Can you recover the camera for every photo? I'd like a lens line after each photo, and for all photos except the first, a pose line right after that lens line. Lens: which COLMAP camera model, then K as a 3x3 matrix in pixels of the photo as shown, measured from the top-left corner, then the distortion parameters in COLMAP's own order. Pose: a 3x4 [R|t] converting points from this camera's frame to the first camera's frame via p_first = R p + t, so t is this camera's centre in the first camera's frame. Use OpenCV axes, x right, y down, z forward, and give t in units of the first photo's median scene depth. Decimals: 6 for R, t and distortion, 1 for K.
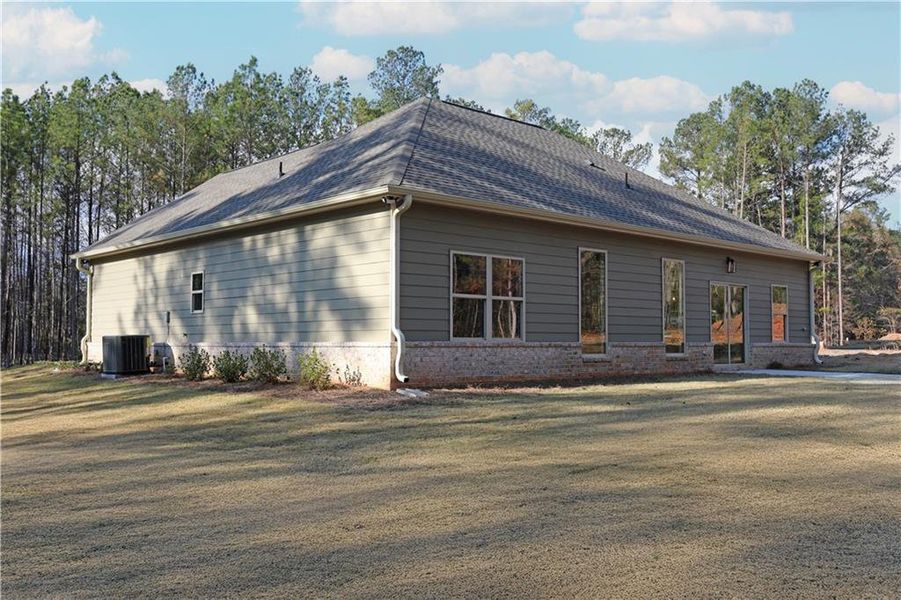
lens RADIAL K [[854.6, 0, 450.5], [0, 854.6, 300.0], [0, 0, 1]] dist [-0.063609, 0.098722]
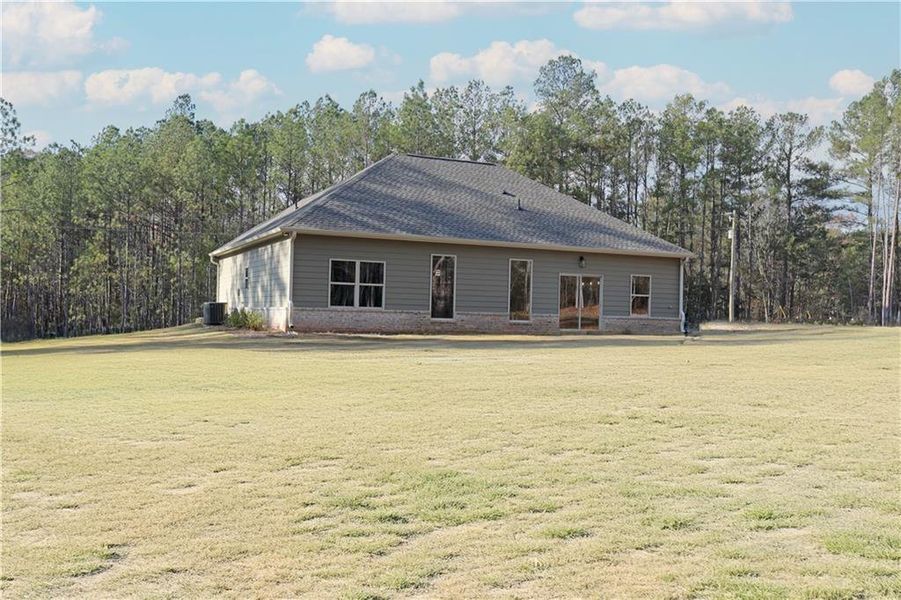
lens RADIAL K [[854.6, 0, 450.5], [0, 854.6, 300.0], [0, 0, 1]] dist [-0.063609, 0.098722]
pose [[0.947372, 0.017476, -0.319656, 0.726806], [-0.007712, 0.999465, 0.031787, -0.025509], [0.320040, -0.027649, 0.947000, -0.575417]]
